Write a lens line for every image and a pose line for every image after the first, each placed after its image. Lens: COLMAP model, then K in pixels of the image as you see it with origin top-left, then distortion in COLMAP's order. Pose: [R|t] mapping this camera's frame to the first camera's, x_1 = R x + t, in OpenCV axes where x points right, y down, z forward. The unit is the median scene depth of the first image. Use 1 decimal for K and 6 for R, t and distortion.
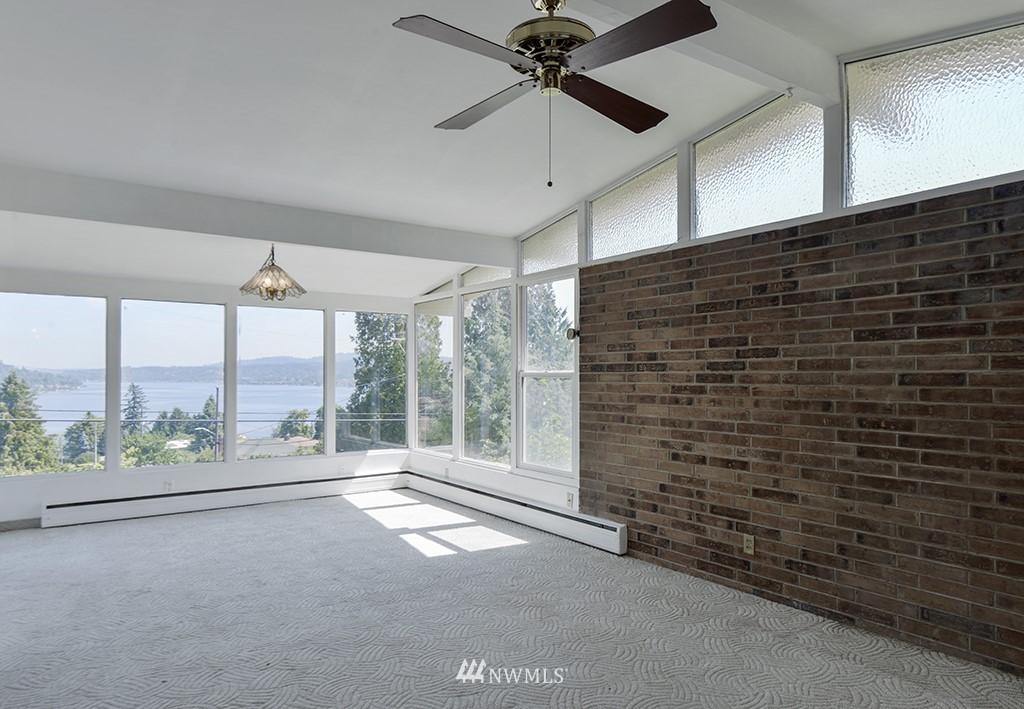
lens RADIAL K [[654.8, 0, 510.5], [0, 654.8, 362.4], [0, 0, 1]] dist [-0.008082, 0.000094]
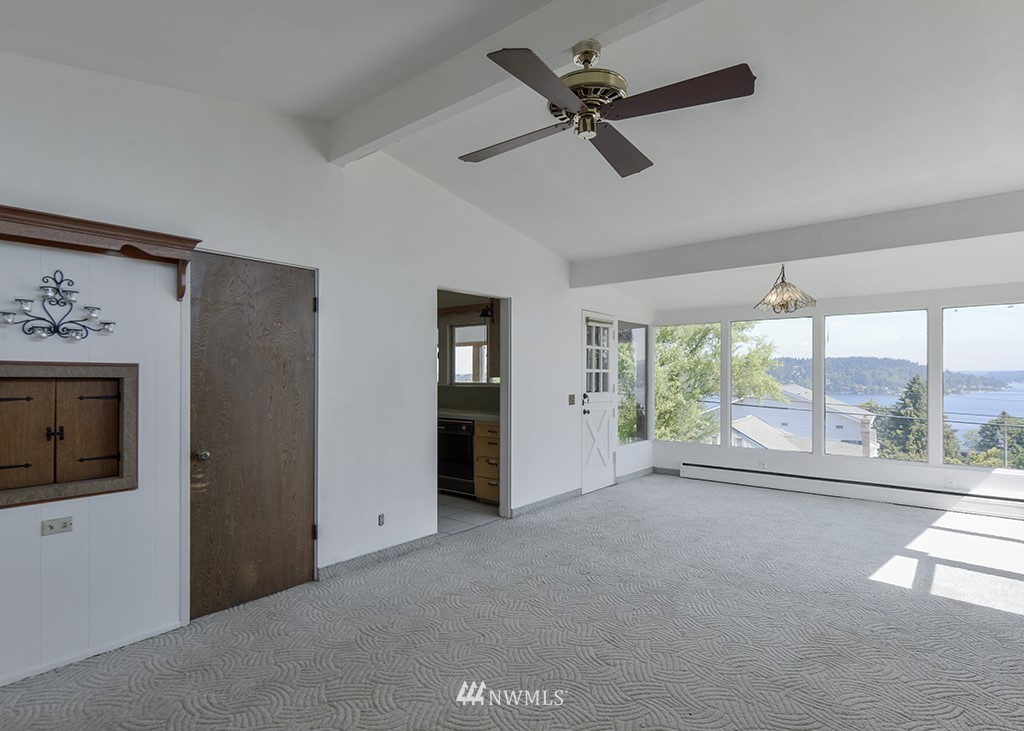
lens RADIAL K [[556.6, 0, 508.2], [0, 556.6, 370.8], [0, 0, 1]] dist [-0.002350, -0.000677]
pose [[0.231448, -0.006623, -0.972825, 0.392281], [0.015543, 0.999874, -0.003110, 0.001685], [0.972723, -0.014401, 0.231522, 0.256085]]
